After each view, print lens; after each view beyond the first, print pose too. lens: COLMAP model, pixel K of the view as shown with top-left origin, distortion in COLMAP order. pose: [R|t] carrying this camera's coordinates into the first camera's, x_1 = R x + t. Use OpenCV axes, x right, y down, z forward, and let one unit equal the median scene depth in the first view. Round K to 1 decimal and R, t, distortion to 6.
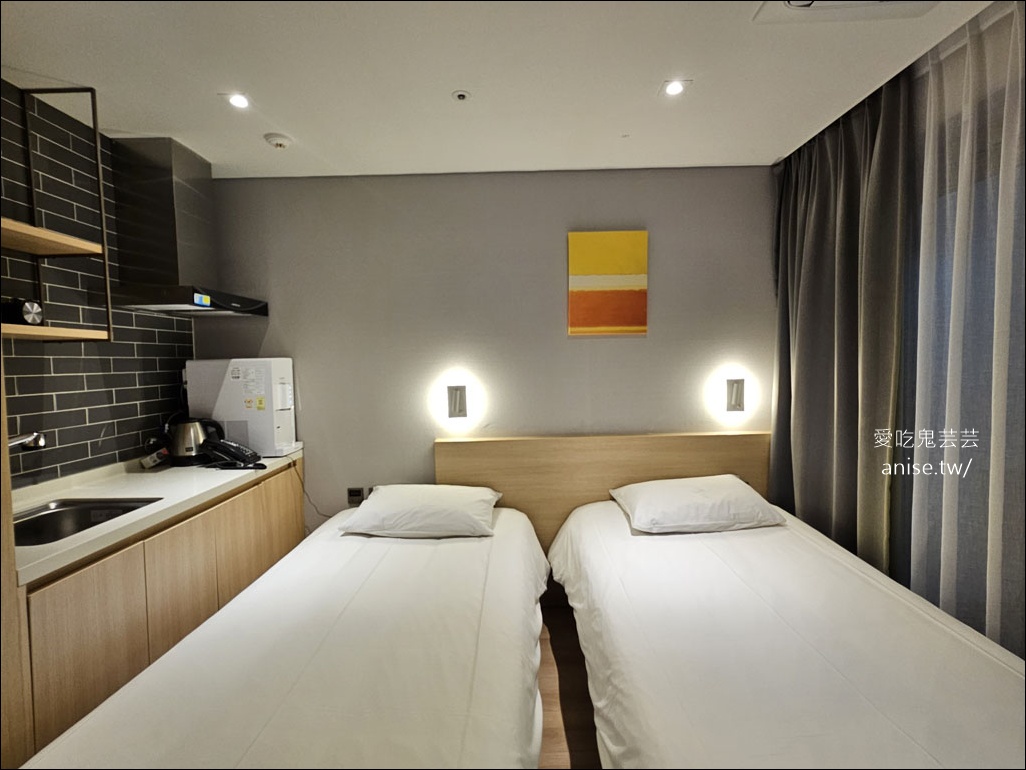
lens RADIAL K [[489.9, 0, 513.0], [0, 489.9, 385.0], [0, 0, 1]] dist [-0.000957, 0.000285]
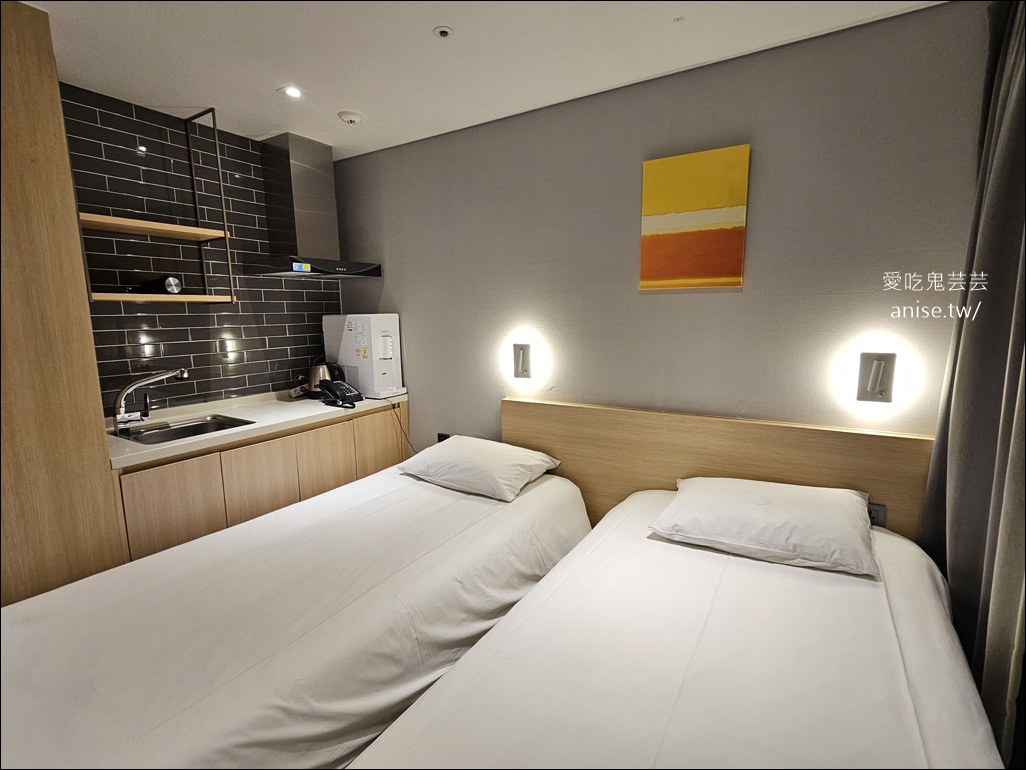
lens RADIAL K [[489.9, 0, 513.0], [0, 489.9, 385.0], [0, 0, 1]] dist [-0.000957, 0.000285]
pose [[0.852243, 0.088124, -0.515670, 0.418183], [-0.029746, 0.992278, 0.120412, -0.039472], [0.522299, -0.087281, 0.848284, 0.182657]]
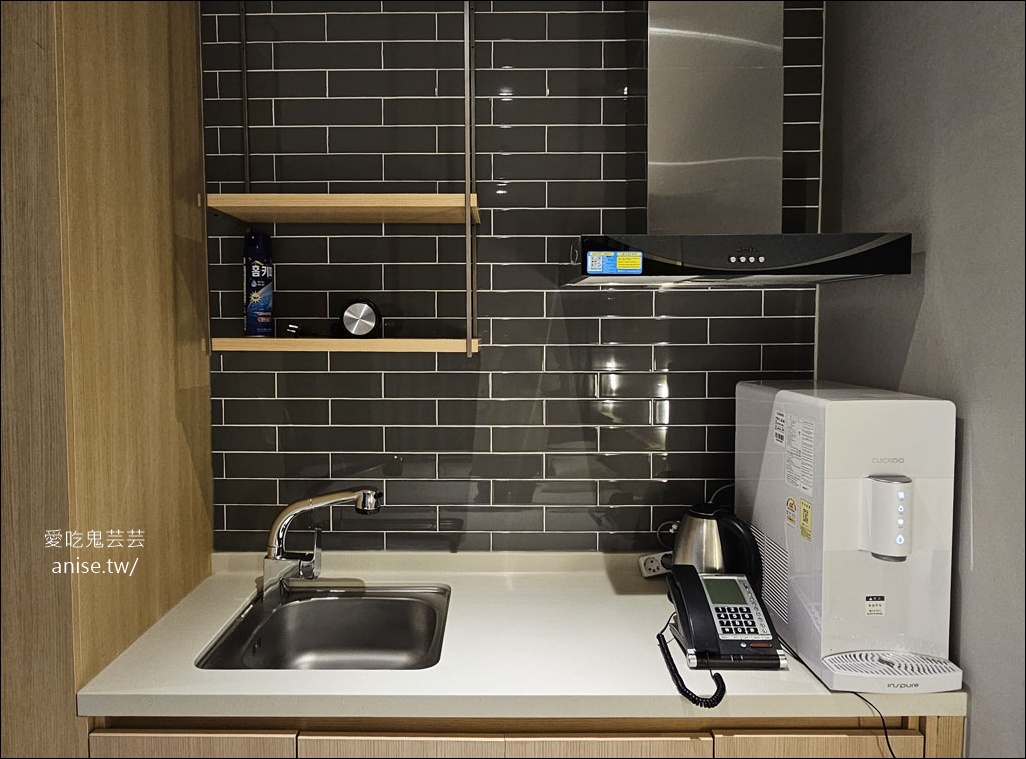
lens RADIAL K [[671.0, 0, 488.0], [0, 671.0, 358.5], [0, 0, 1]] dist [-0.002313, -0.001768]
pose [[-0.006673, 0.070999, -0.997454, -0.021179], [-0.047898, 0.996309, 0.071238, -0.110457], [0.998830, 0.048251, -0.003247, 0.781369]]
